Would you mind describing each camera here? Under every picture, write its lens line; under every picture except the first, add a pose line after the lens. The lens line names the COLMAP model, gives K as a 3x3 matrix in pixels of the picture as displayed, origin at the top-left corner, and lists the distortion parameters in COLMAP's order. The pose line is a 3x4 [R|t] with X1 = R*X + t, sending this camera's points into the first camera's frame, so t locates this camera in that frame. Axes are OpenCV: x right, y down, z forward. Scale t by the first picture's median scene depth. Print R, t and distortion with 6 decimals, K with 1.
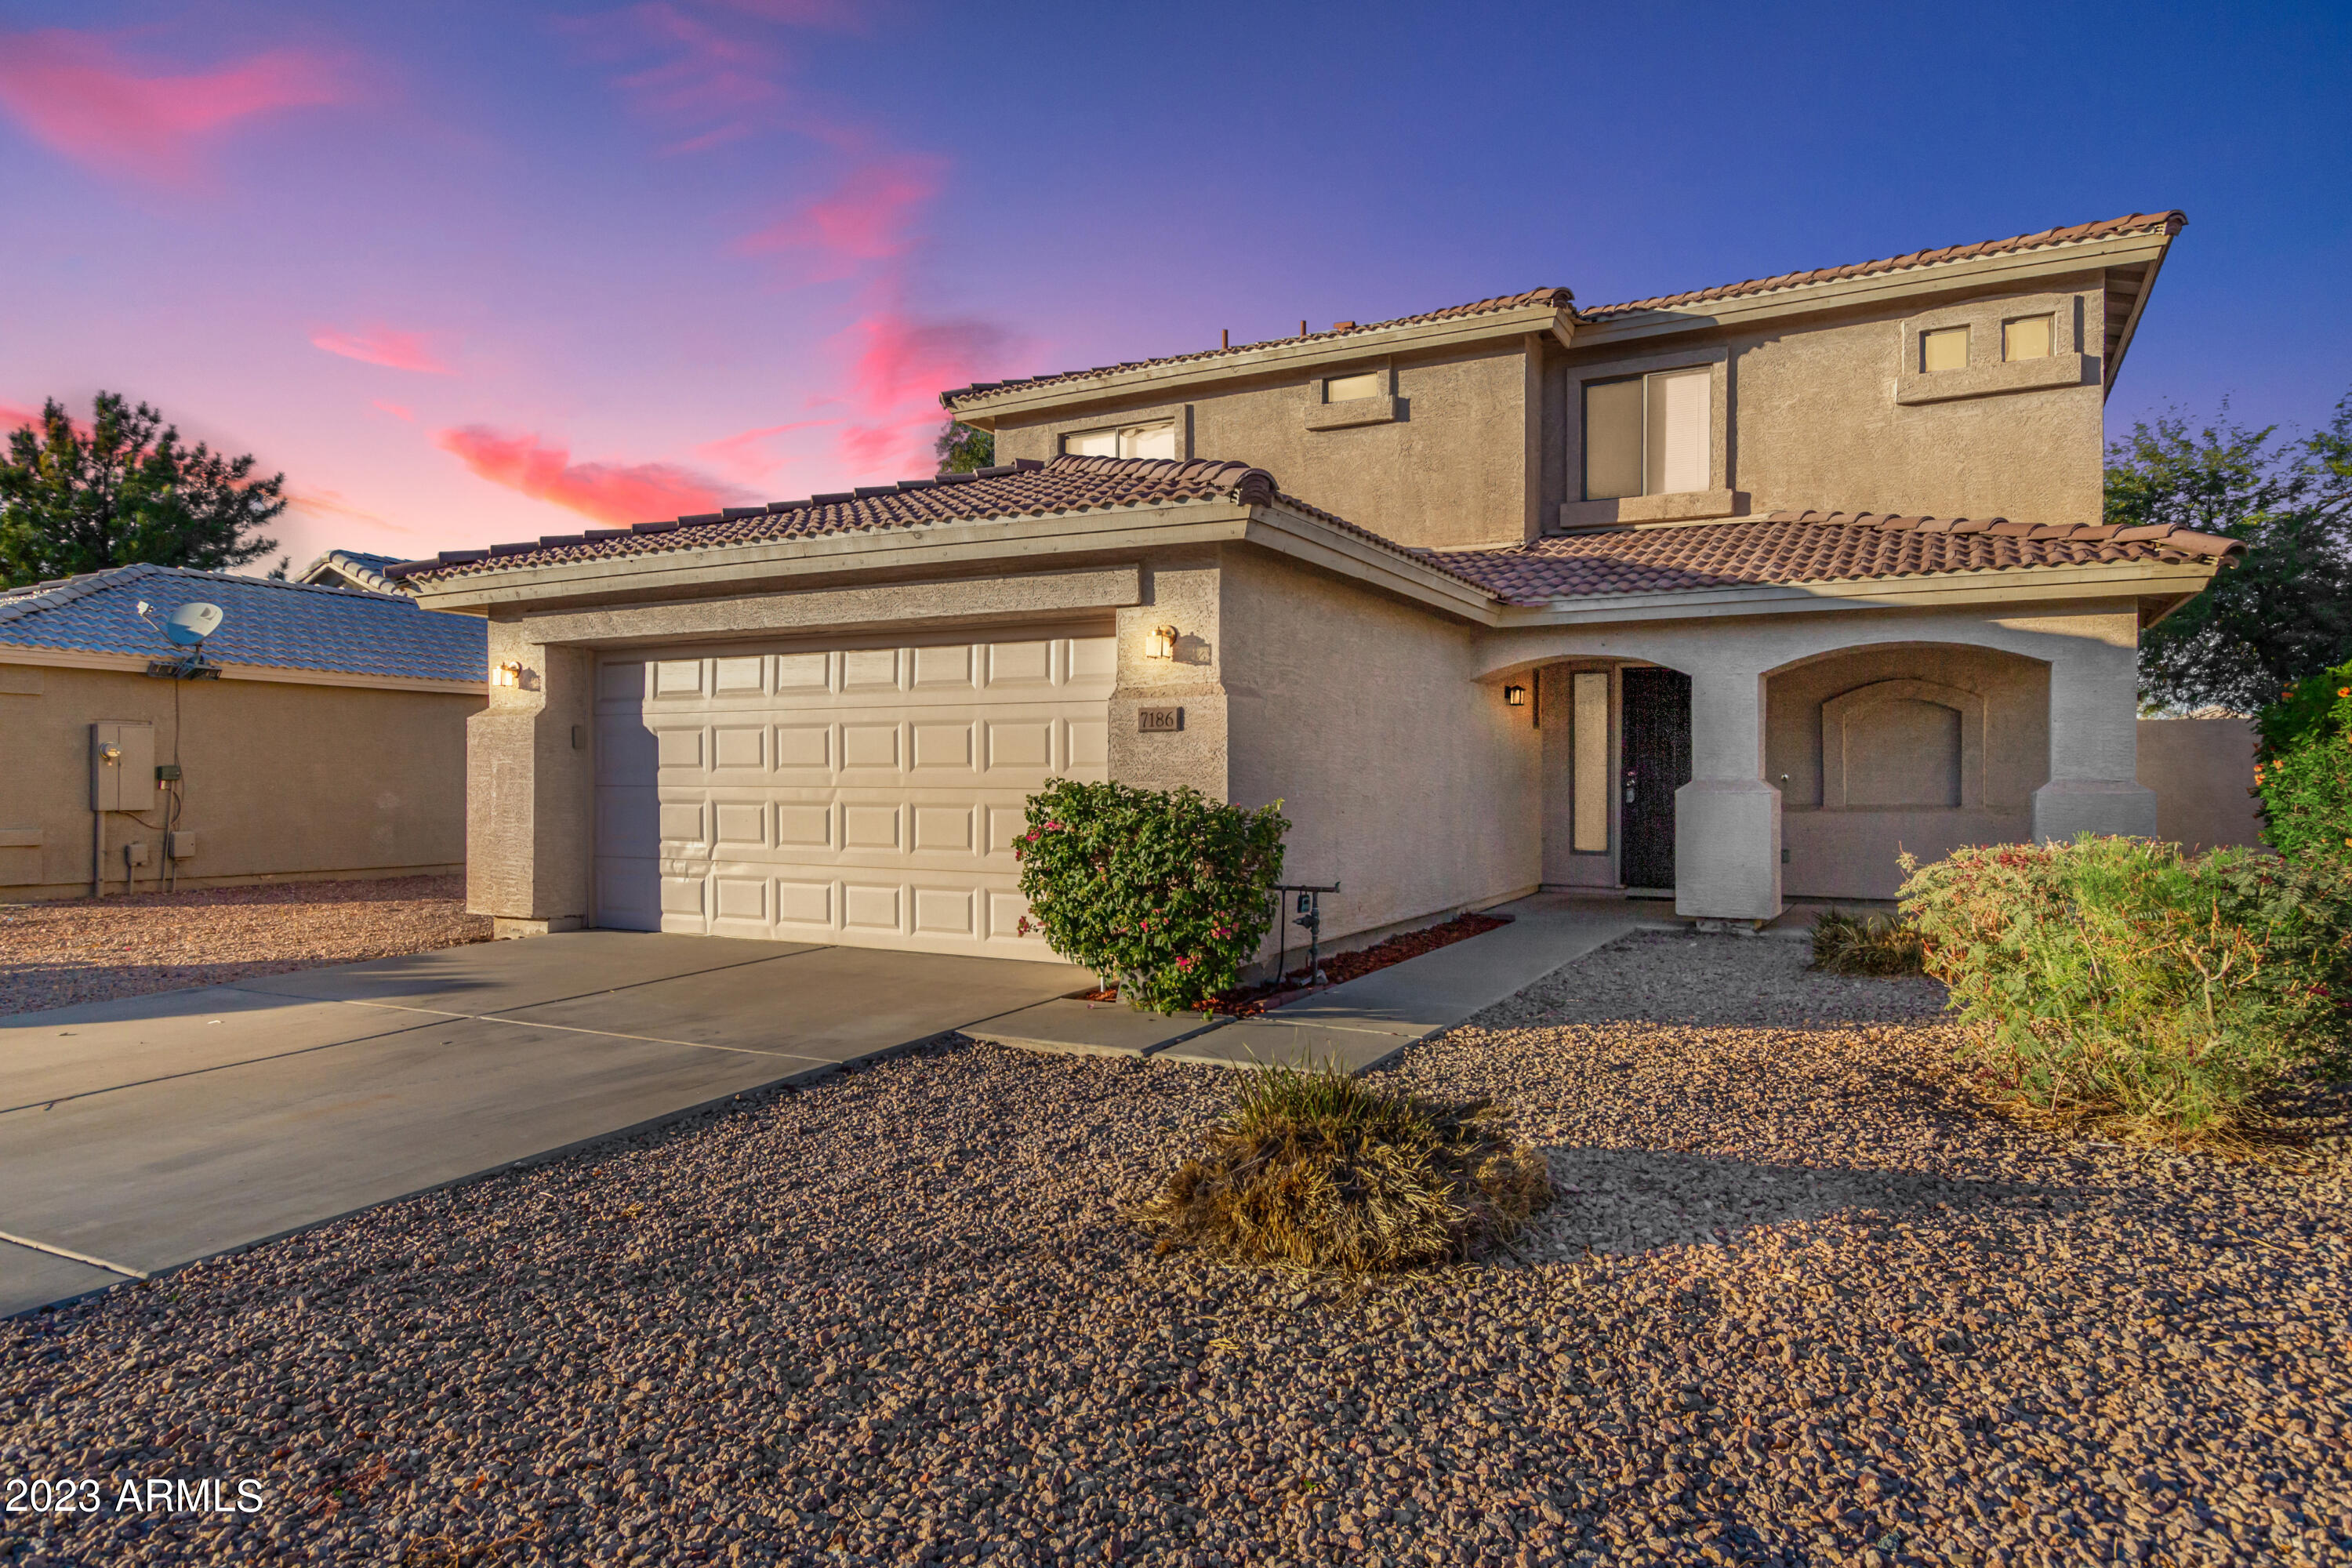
lens RADIAL K [[1378.7, 0, 1177.9], [0, 1378.7, 774.5], [0, 0, 1]] dist [0.008090, 0.004236]
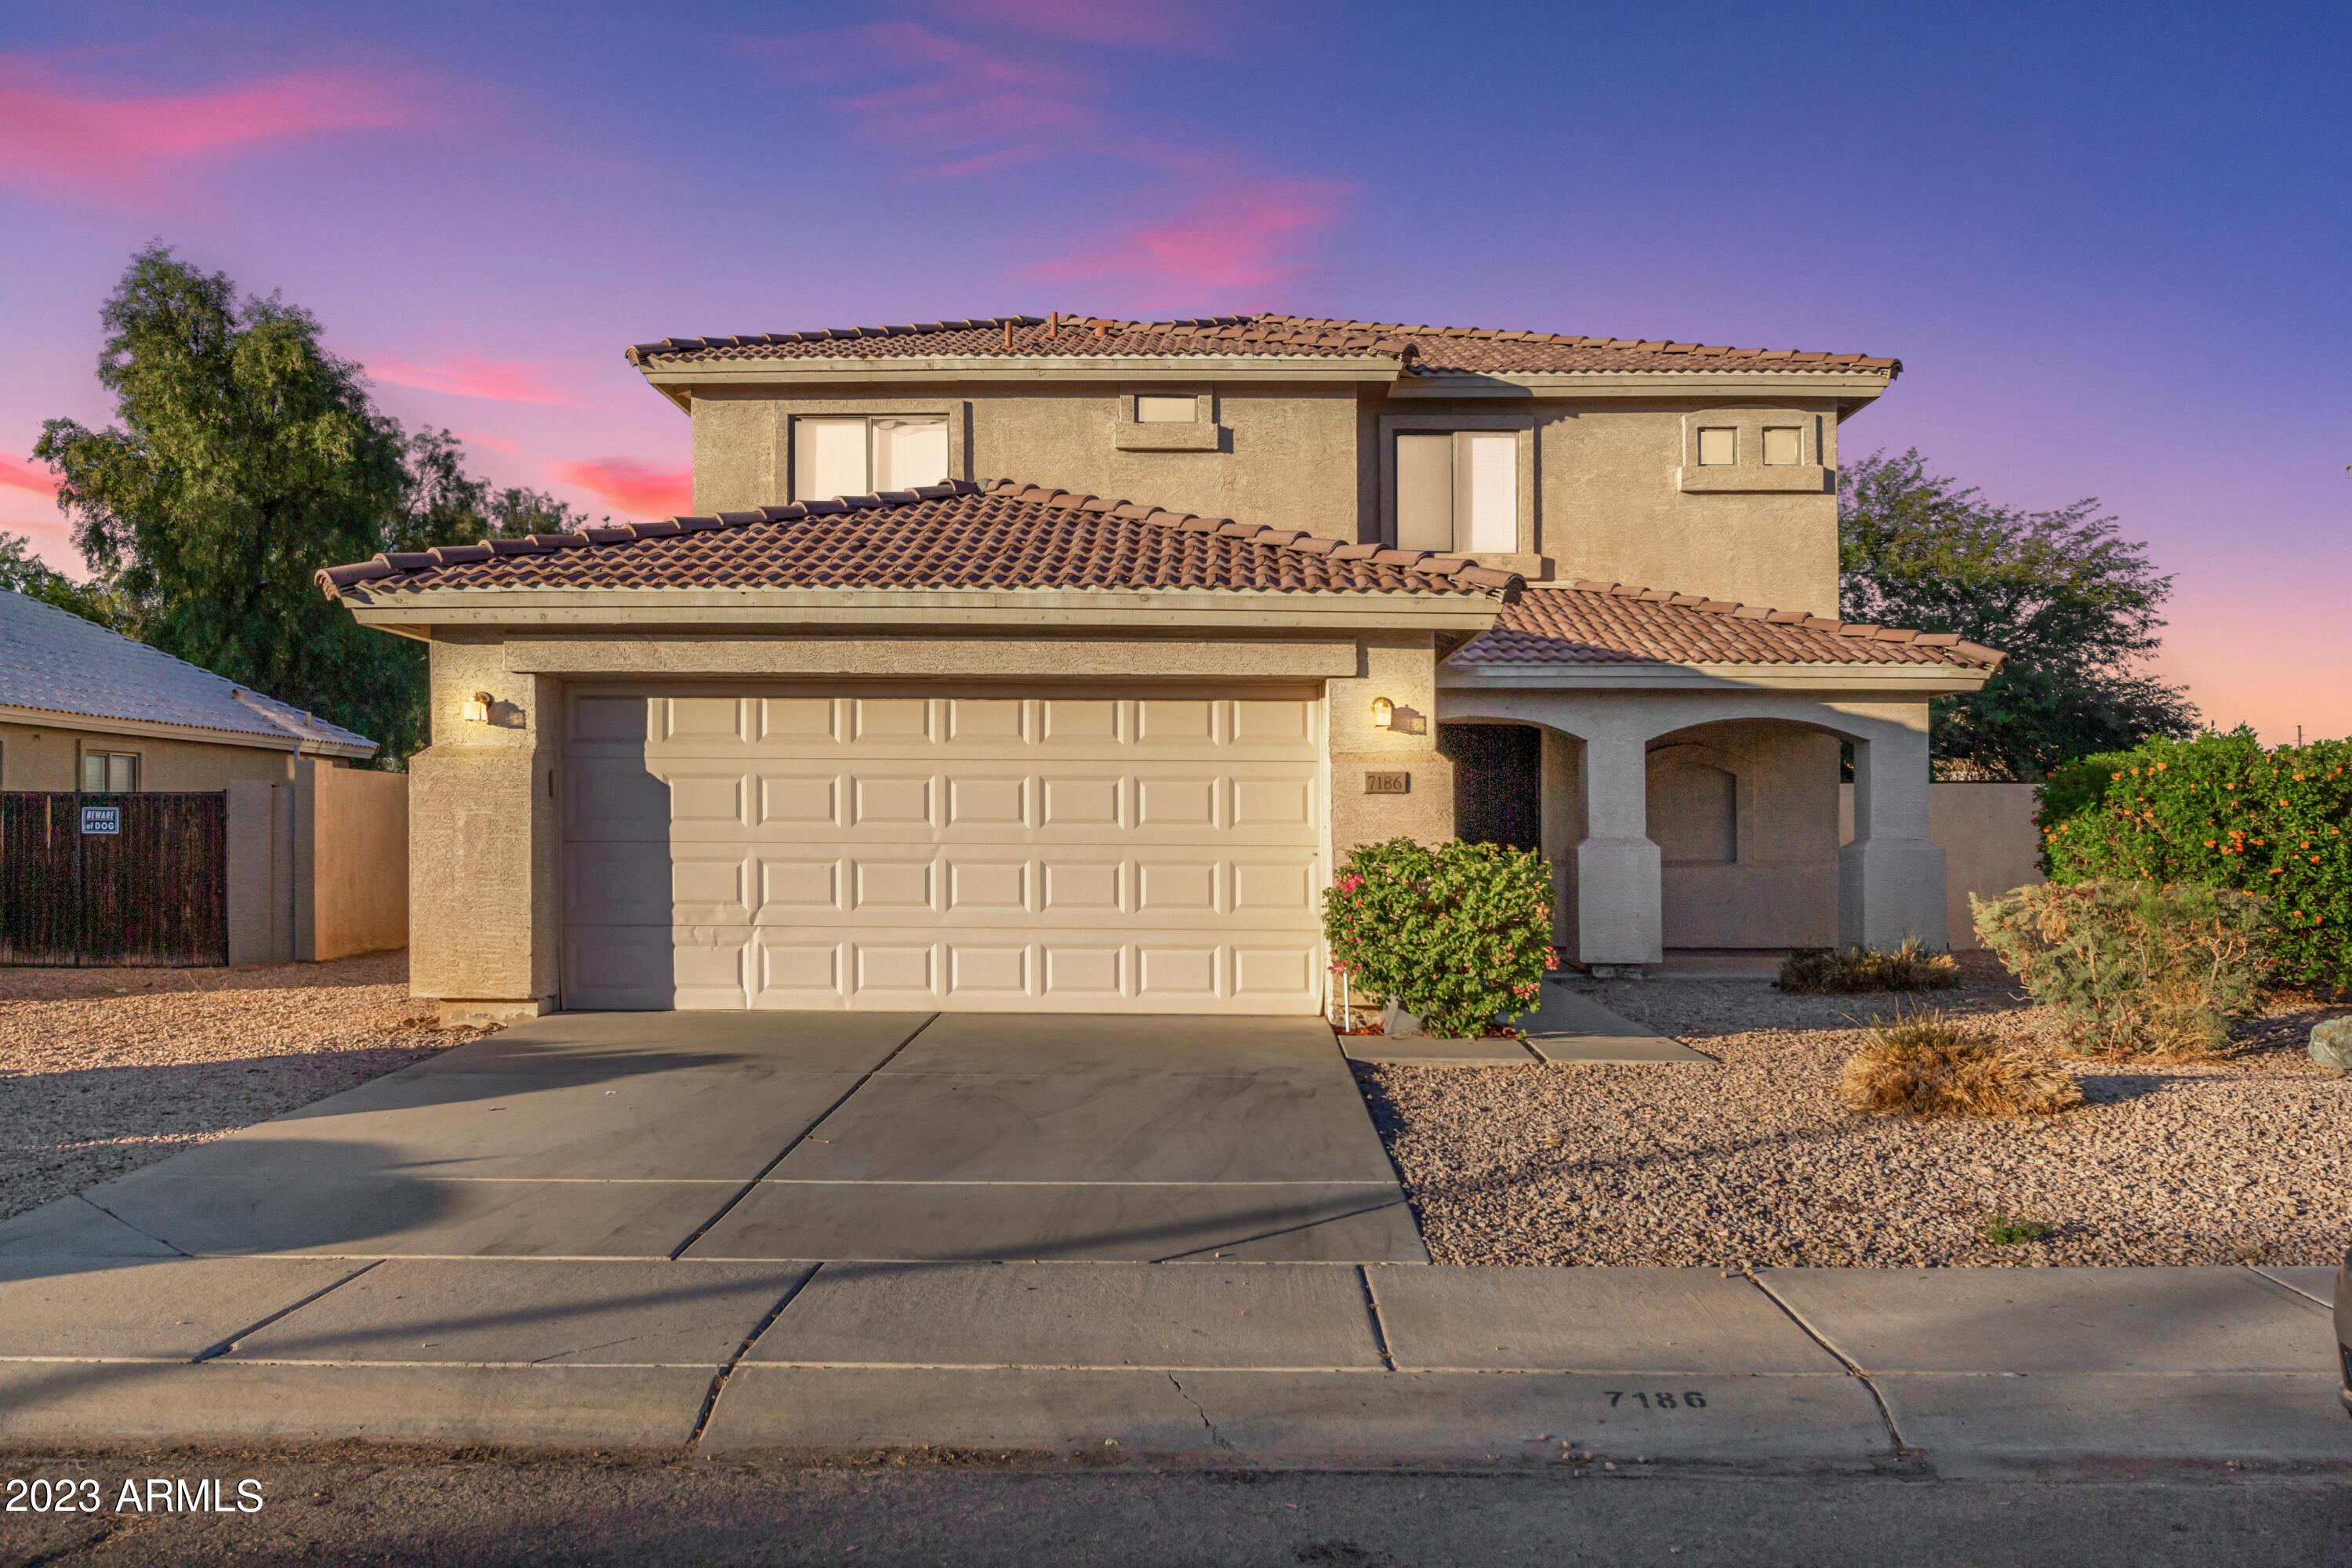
lens RADIAL K [[1979.0, 0, 1176.2], [0, 1979.0, 803.9], [0, 0, 1]] dist [-0.009076, -0.004811]
pose [[0.892059, 0.009442, 0.451821, -0.635093], [-0.005105, 0.999928, -0.010818, -0.003699], [-0.451891, 0.007344, 0.892043, -0.244323]]
